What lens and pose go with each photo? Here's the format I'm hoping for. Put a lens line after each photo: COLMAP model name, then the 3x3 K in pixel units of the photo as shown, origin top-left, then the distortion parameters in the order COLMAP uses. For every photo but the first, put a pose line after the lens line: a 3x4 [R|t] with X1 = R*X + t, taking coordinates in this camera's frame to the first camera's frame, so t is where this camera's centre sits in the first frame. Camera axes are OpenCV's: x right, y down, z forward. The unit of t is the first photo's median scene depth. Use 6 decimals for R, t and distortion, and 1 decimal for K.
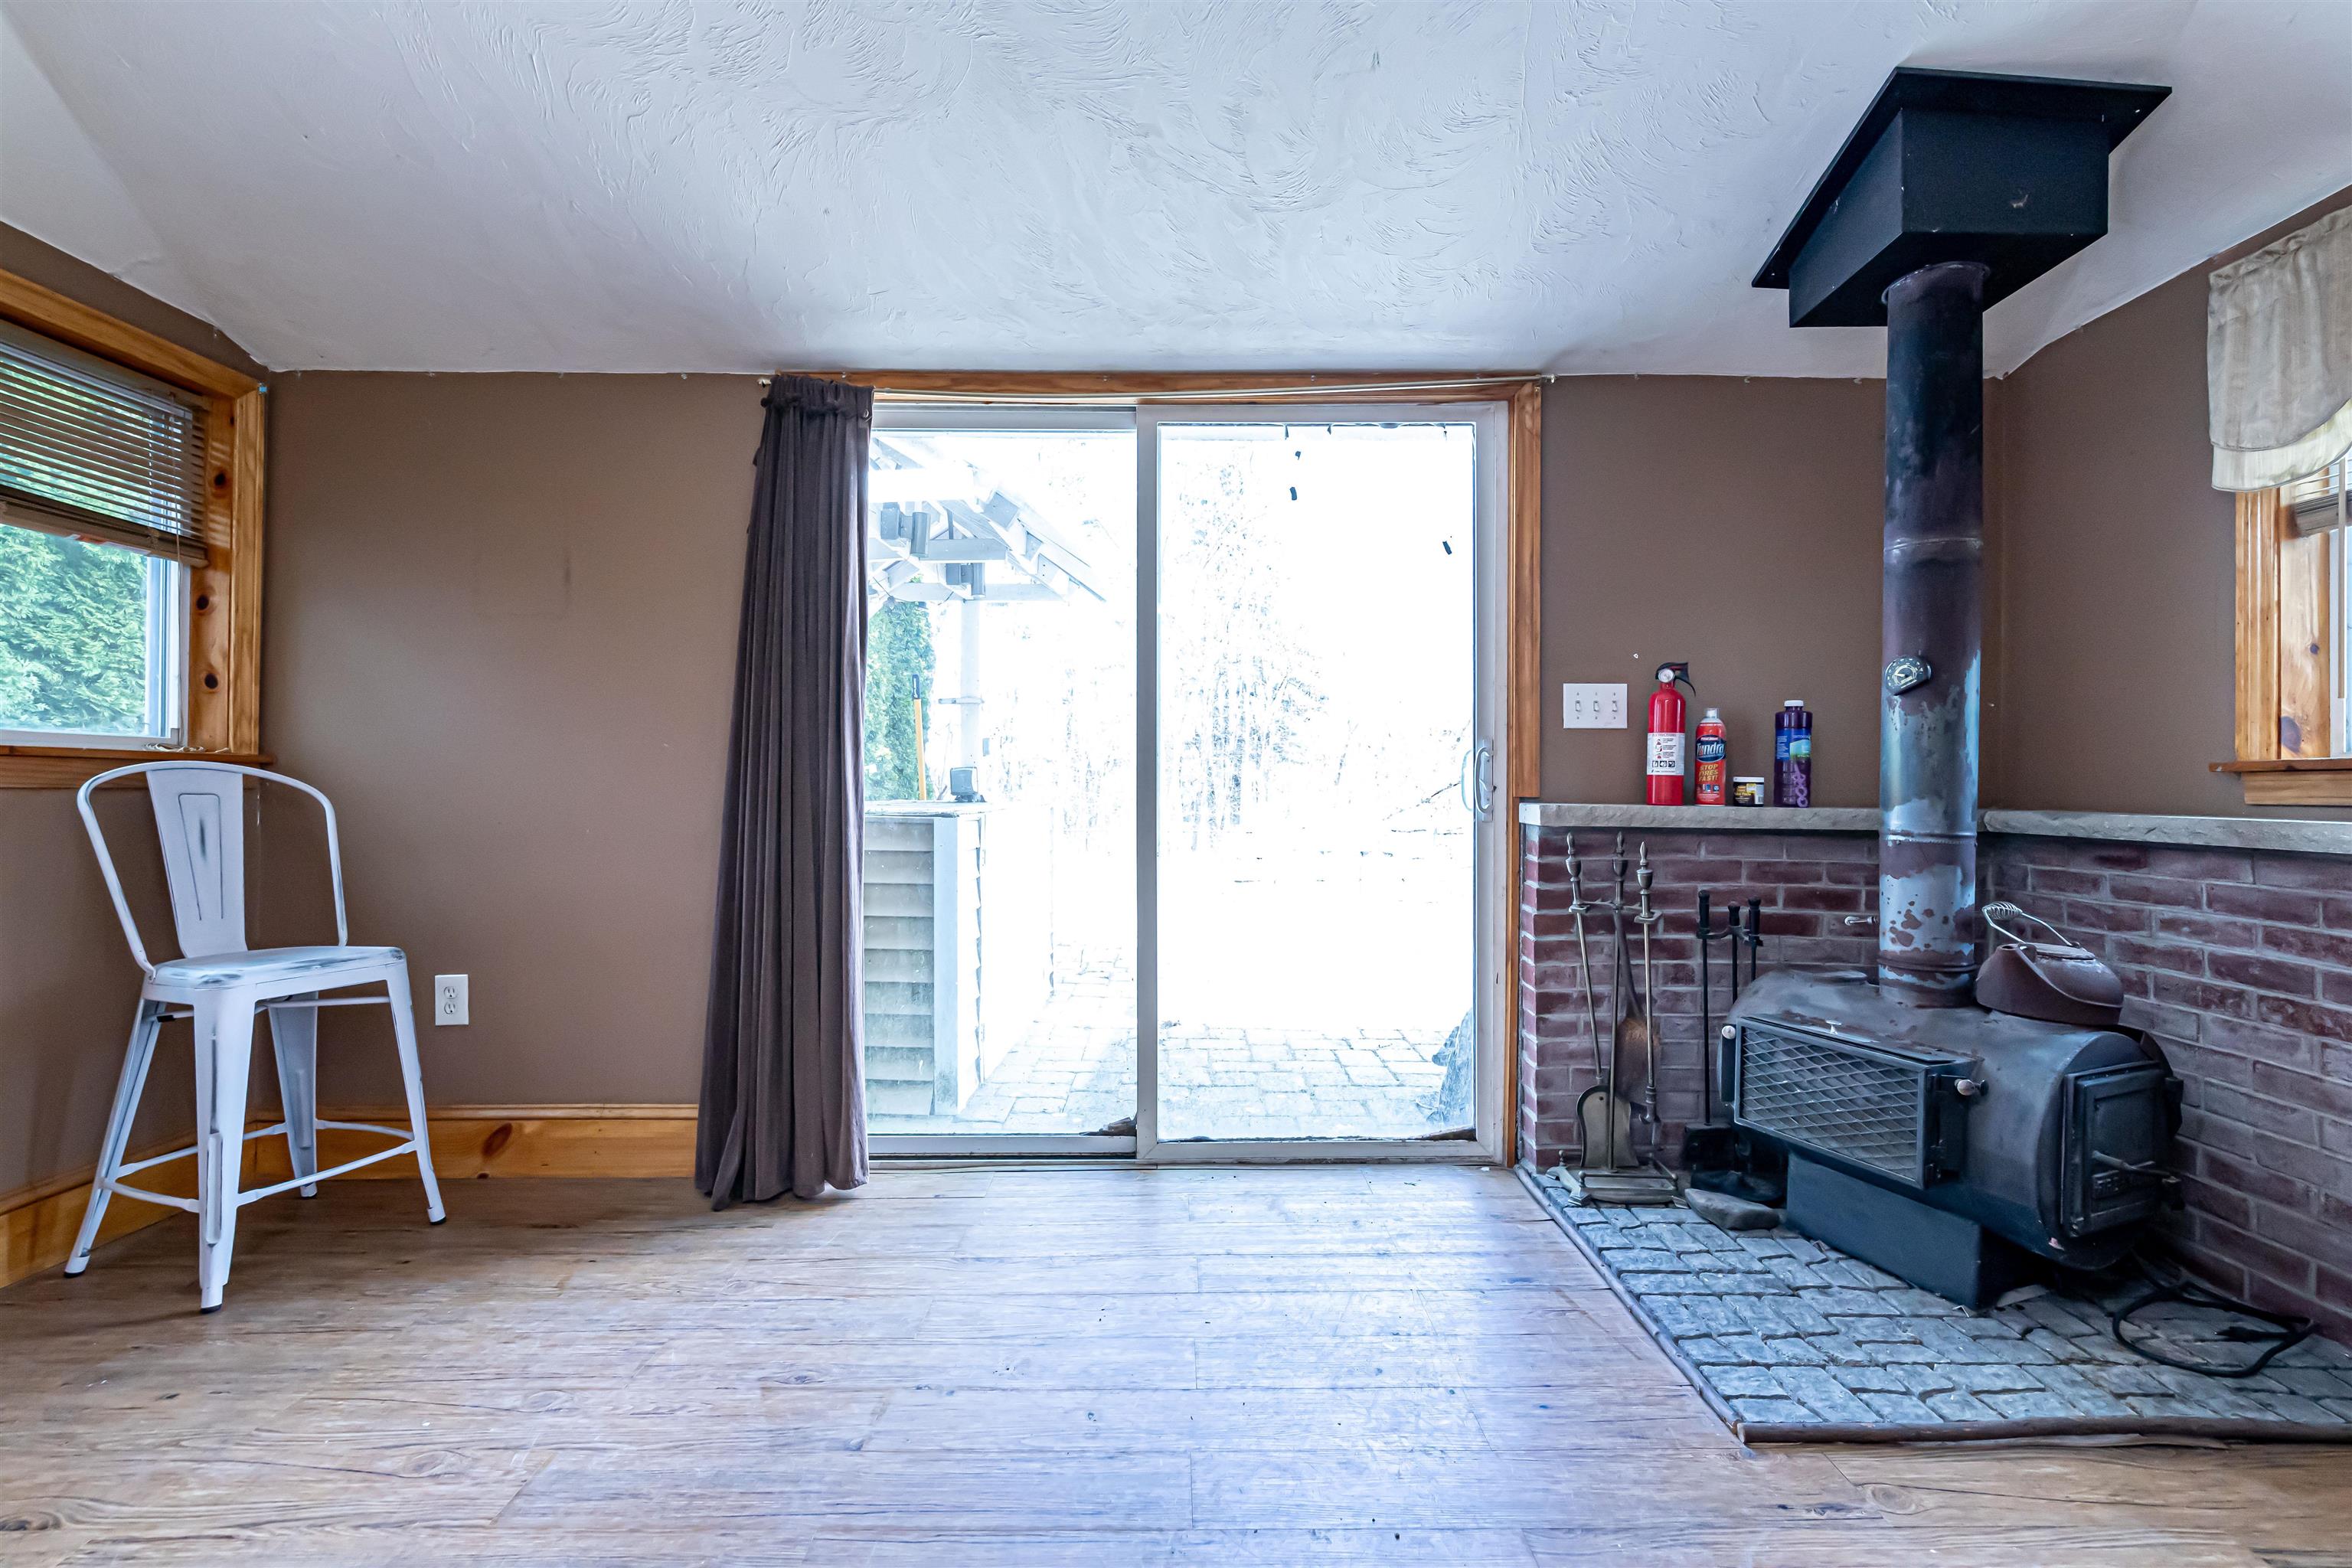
lens RADIAL K [[1038.0, 0, 1176.0], [0, 1038.0, 784.0], [0, 0, 1]] dist [-0.000445, -0.000182]
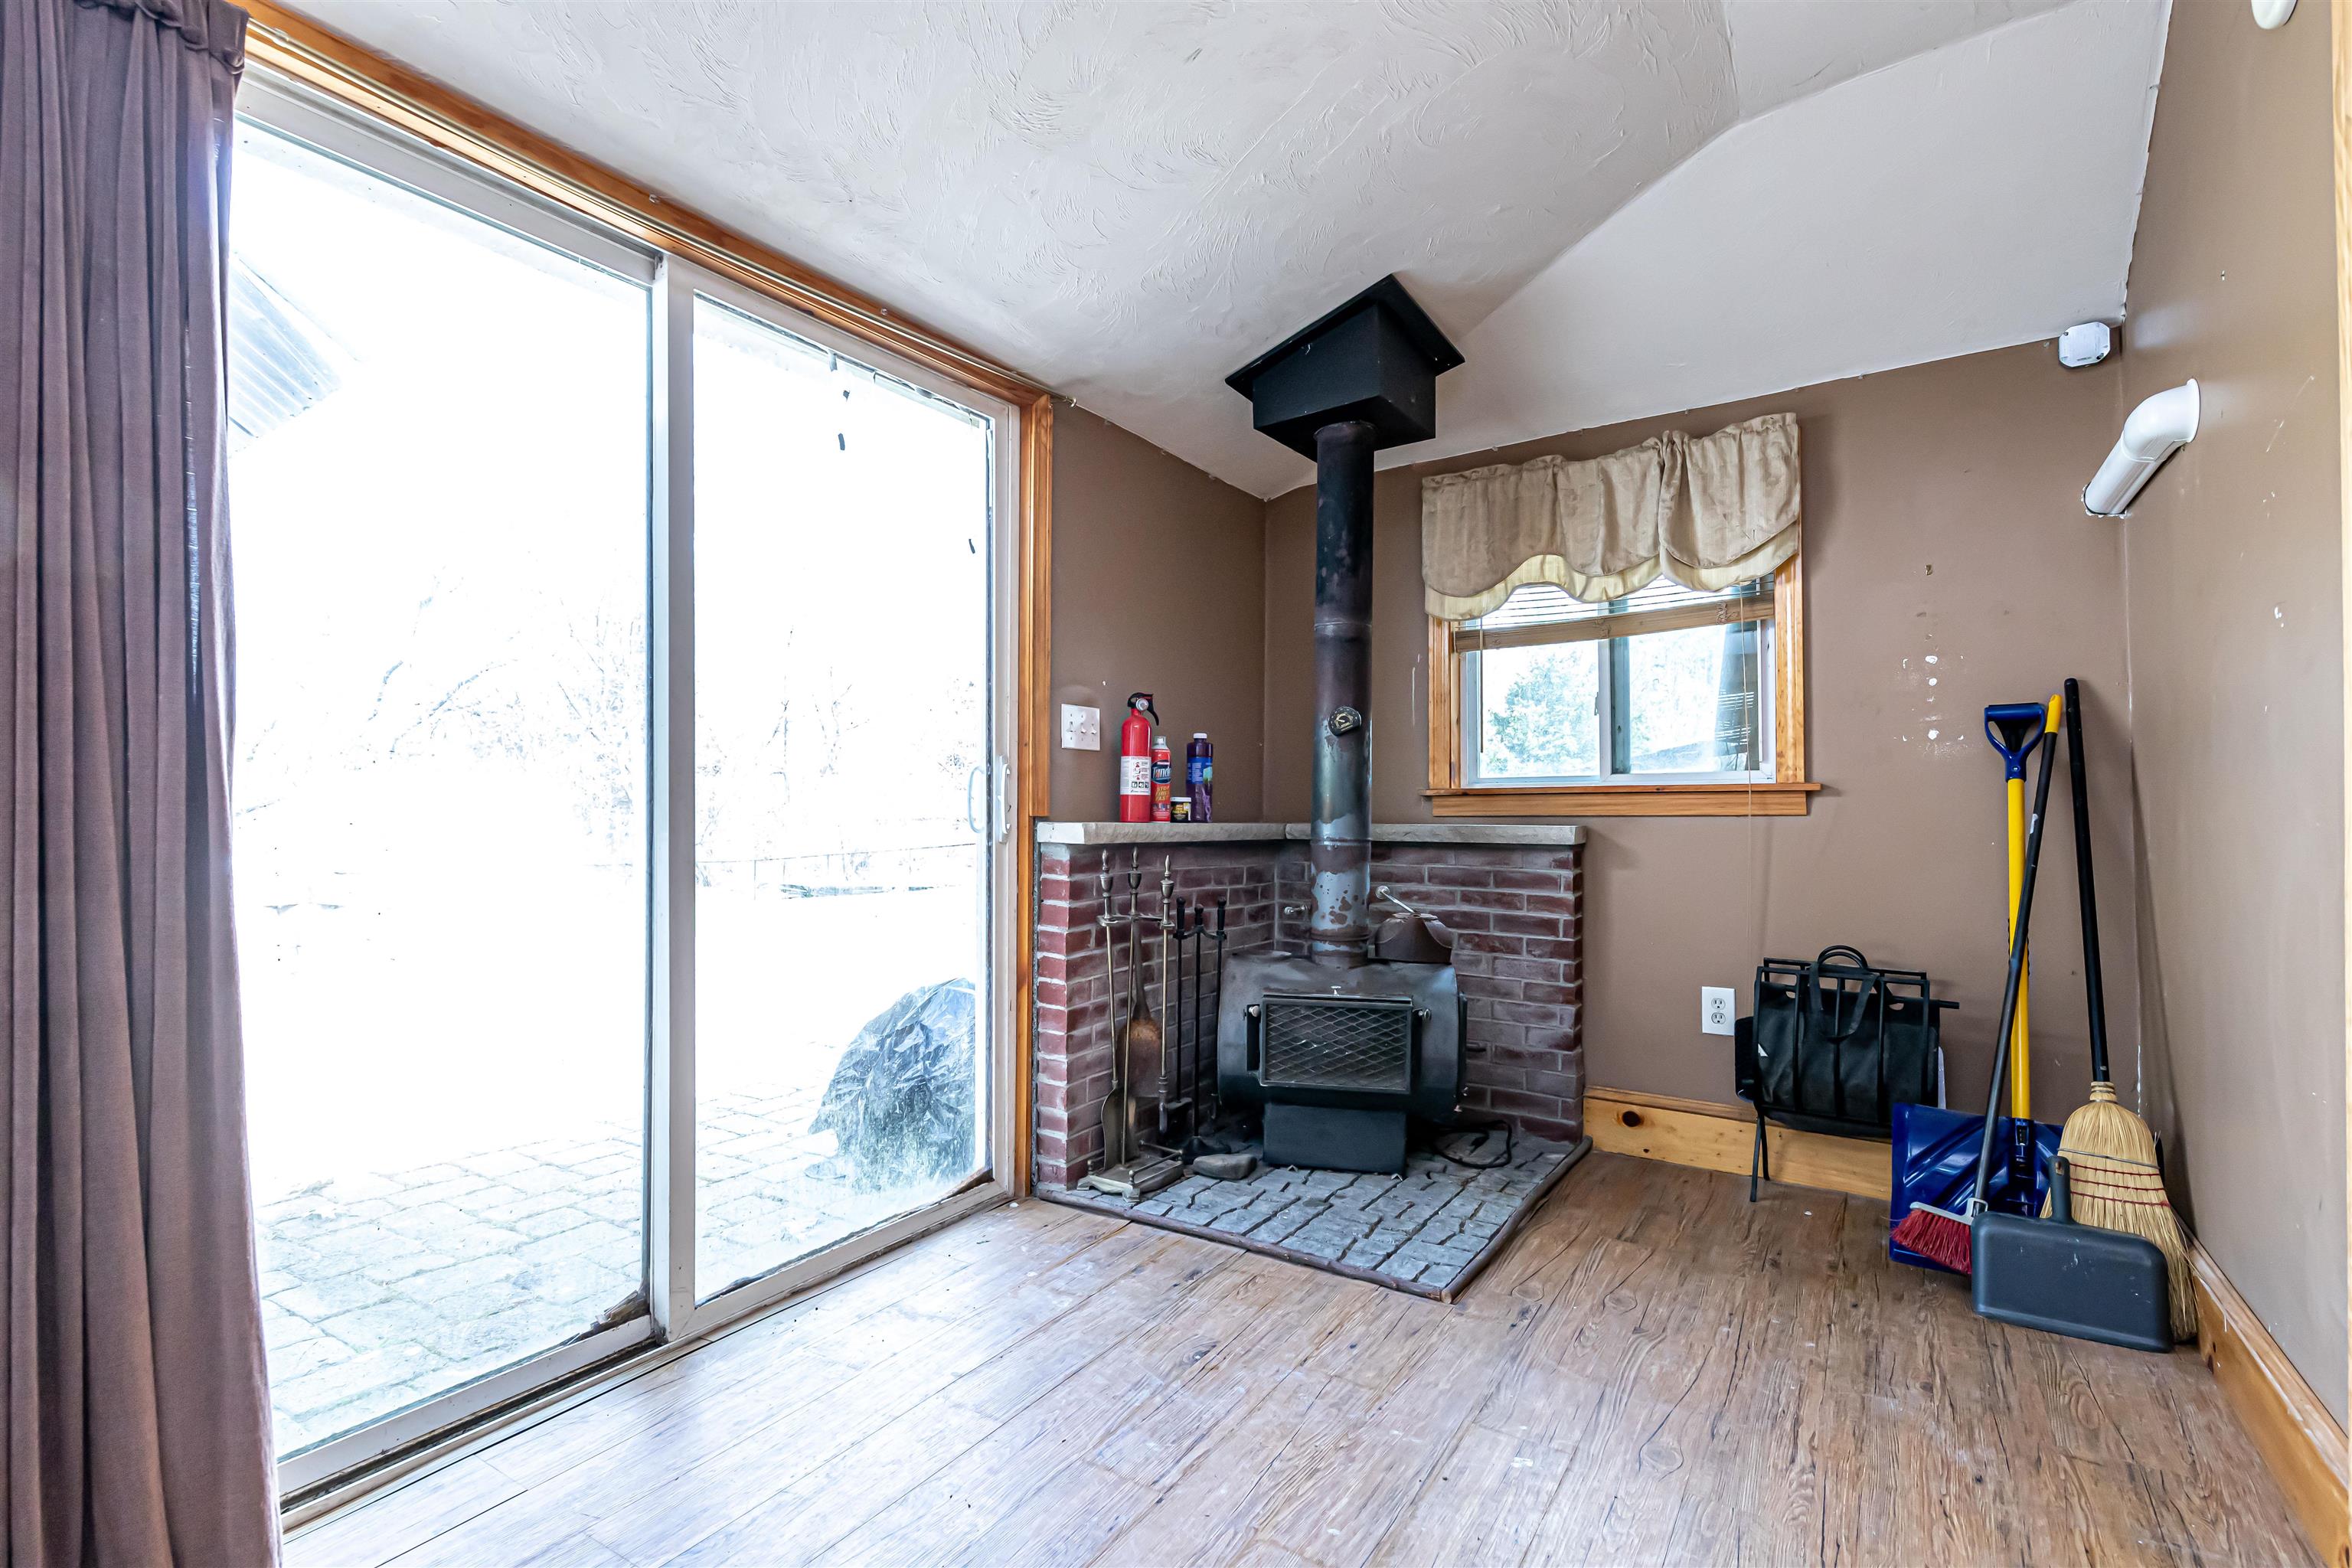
lens RADIAL K [[1140.3, 0, 1174.8], [0, 1140.3, 812.8], [0, 0, 1]] dist [-0.003237, -0.000453]
pose [[0.529840, -0.004523, 0.848086, -0.603600], [0.001150, 0.999989, 0.004614, 0.005409], [-0.848097, -0.001469, 0.529839, 0.374534]]
